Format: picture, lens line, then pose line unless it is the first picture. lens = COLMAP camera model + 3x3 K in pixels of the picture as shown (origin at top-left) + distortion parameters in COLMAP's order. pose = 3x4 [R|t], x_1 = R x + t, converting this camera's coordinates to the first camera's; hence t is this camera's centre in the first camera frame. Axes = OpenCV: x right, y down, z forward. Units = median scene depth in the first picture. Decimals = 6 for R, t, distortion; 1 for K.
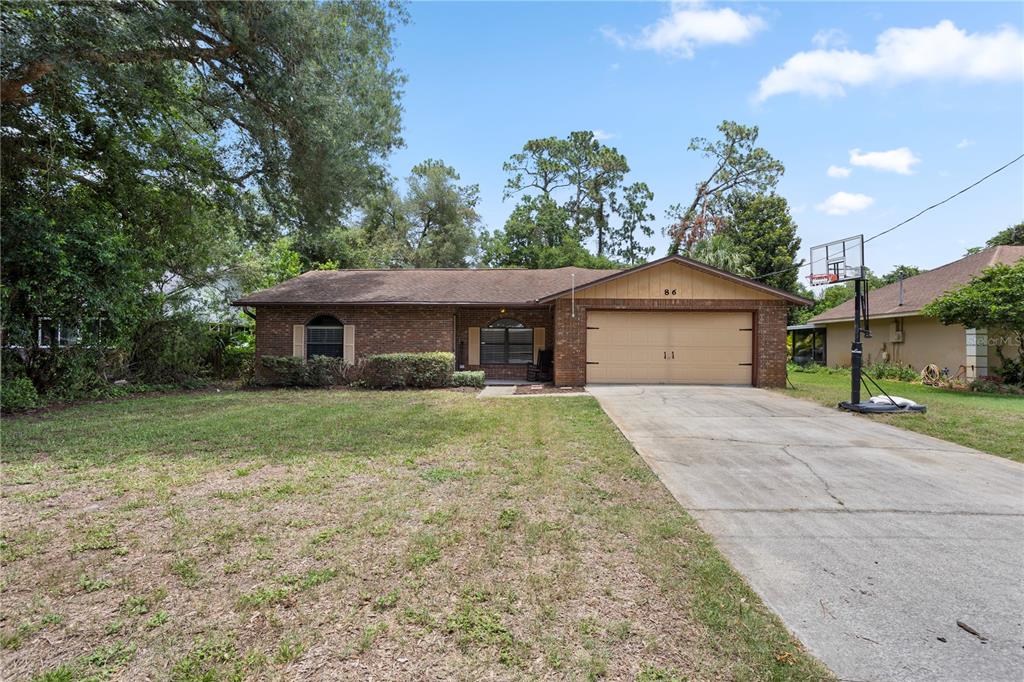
lens RADIAL K [[530.1, 0, 515.8], [0, 530.1, 337.4], [0, 0, 1]] dist [-0.049971, 0.034252]
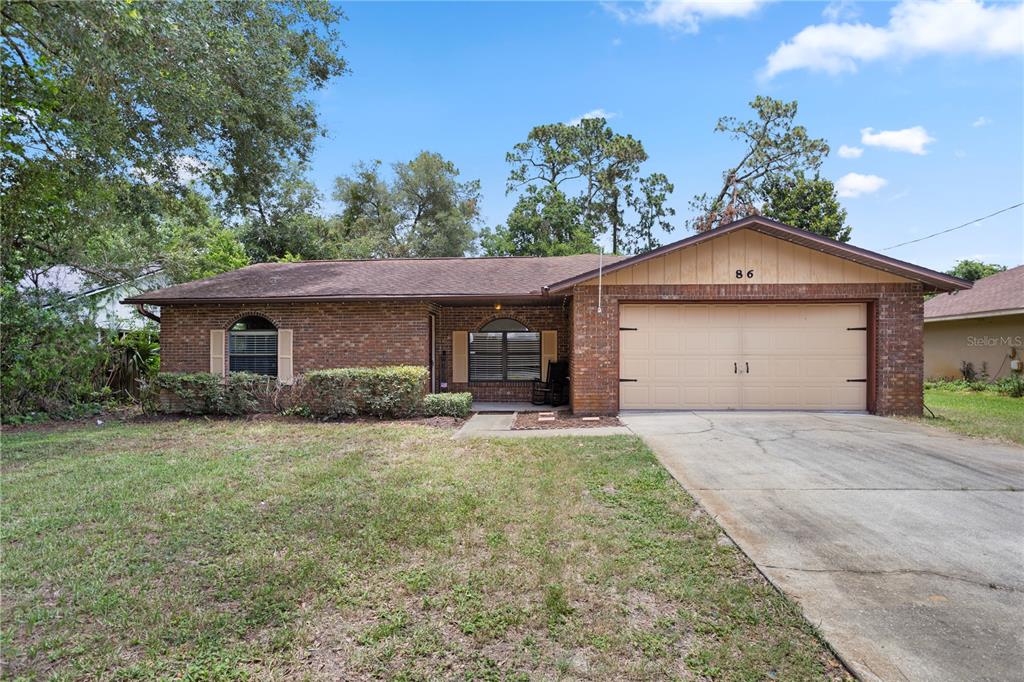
lens RADIAL K [[530.1, 0, 515.8], [0, 530.1, 337.4], [0, 0, 1]] dist [-0.049971, 0.034252]
pose [[0.999842, -0.009163, -0.015202, 0.004675], [0.008866, 0.999771, -0.019472, 0.002197], [0.015377, 0.019334, 0.999695, 0.134186]]
